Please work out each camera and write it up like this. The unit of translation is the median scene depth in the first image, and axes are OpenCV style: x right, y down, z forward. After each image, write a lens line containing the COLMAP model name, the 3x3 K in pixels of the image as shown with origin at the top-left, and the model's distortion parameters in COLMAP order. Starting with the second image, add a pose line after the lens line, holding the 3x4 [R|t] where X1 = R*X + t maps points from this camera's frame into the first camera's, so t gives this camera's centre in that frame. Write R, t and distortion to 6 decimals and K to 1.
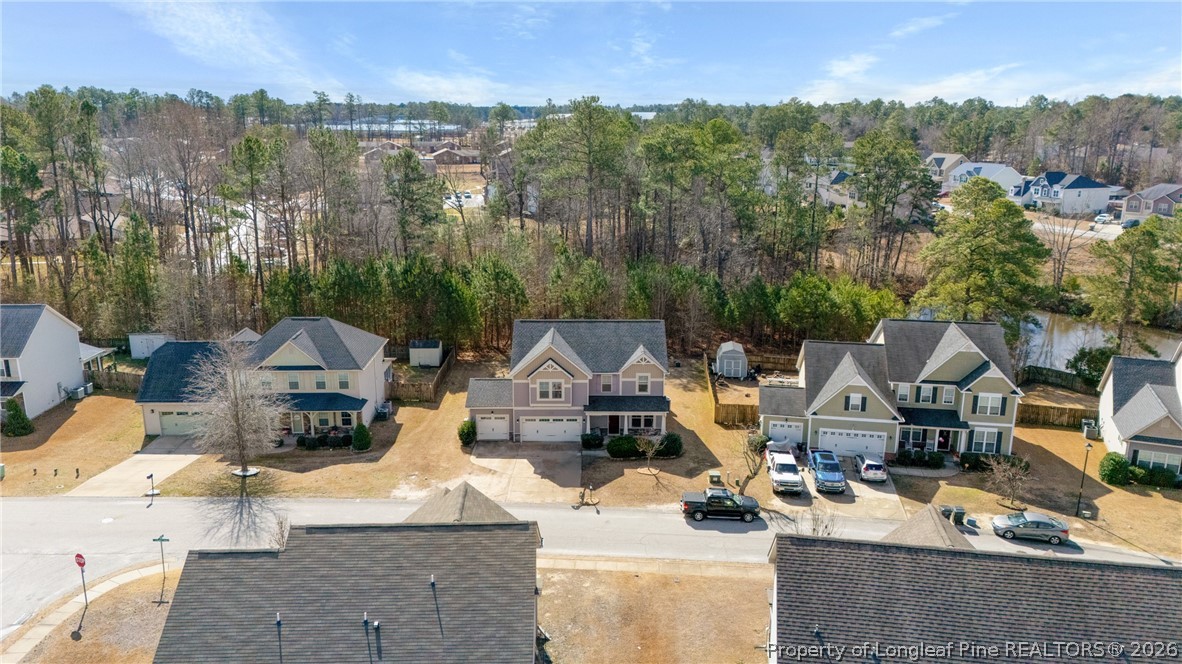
lens RADIAL K [[638.0, 0, 577.5], [0, 638.0, 331.7], [0, 0, 1]] dist [0.037642, -0.024156]
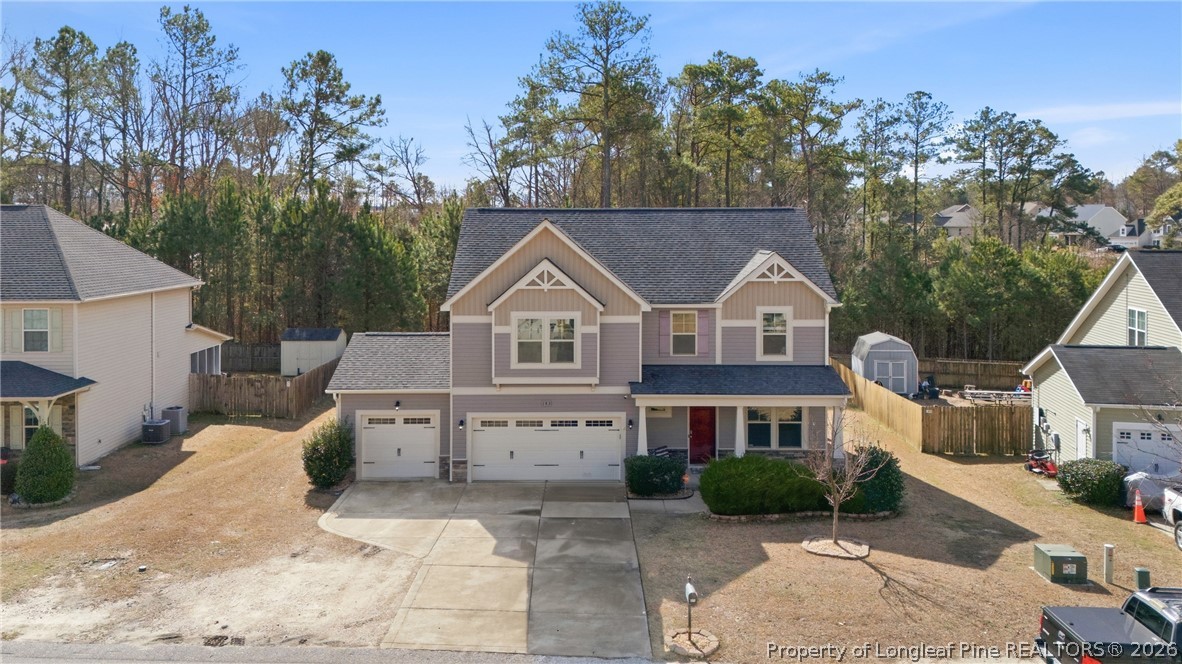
lens RADIAL K [[638.0, 0, 577.5], [0, 638.0, 331.7], [0, 0, 1]] dist [0.037642, -0.024156]
pose [[0.999972, 0.000204, 0.007448, -0.025408], [0.001305, 0.979378, -0.202034, 0.163775], [-0.007336, 0.202038, 0.979350, 0.607589]]
